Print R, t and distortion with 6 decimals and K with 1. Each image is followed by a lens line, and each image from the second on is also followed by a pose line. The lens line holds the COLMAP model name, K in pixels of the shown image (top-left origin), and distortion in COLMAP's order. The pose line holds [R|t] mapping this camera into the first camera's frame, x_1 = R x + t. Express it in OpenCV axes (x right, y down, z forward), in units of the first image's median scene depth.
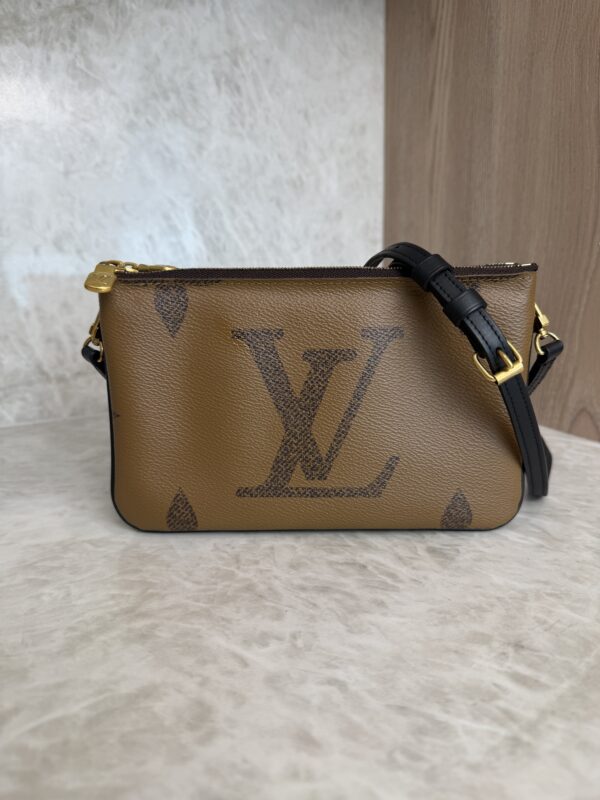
lens RADIAL K [[583.1, 0, 301.6], [0, 583.1, 395.1], [0, 0, 1]] dist [-0.013978, -0.017306]
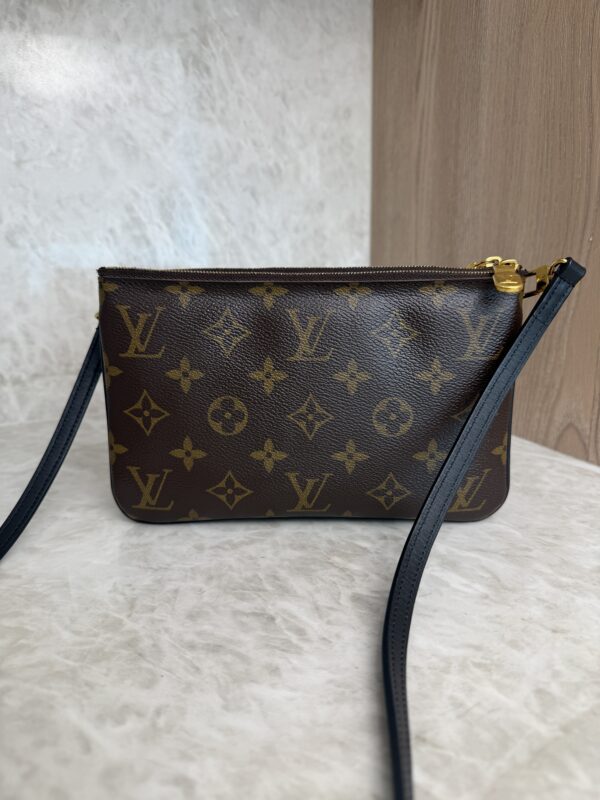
lens RADIAL K [[583.1, 0, 300.8], [0, 583.1, 400.5], [0, 0, 1]] dist [-0.013978, -0.017306]
pose [[0.998918, 0.013765, -0.044416, 0.111168], [-0.012573, 0.999556, 0.027000, -0.032917], [0.044768, -0.026413, 0.998648, 0.085423]]
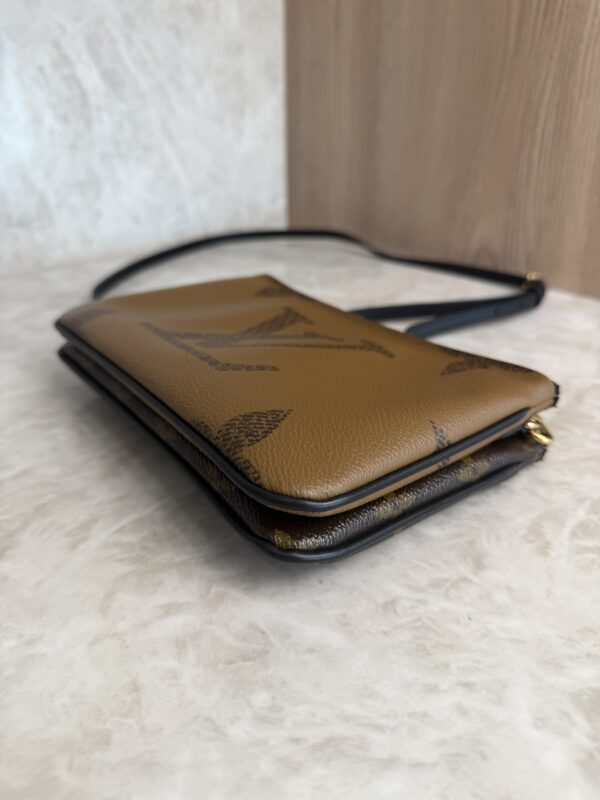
lens RADIAL K [[583.1, 0, 303.2], [0, 583.1, 395.7], [0, 0, 1]] dist [-0.013978, -0.017306]
pose [[0.971336, -0.088433, 0.220651, -0.133203], [0.033756, 0.970133, 0.240214, 0.019507], [-0.235304, -0.225880, 0.945310, -0.052396]]
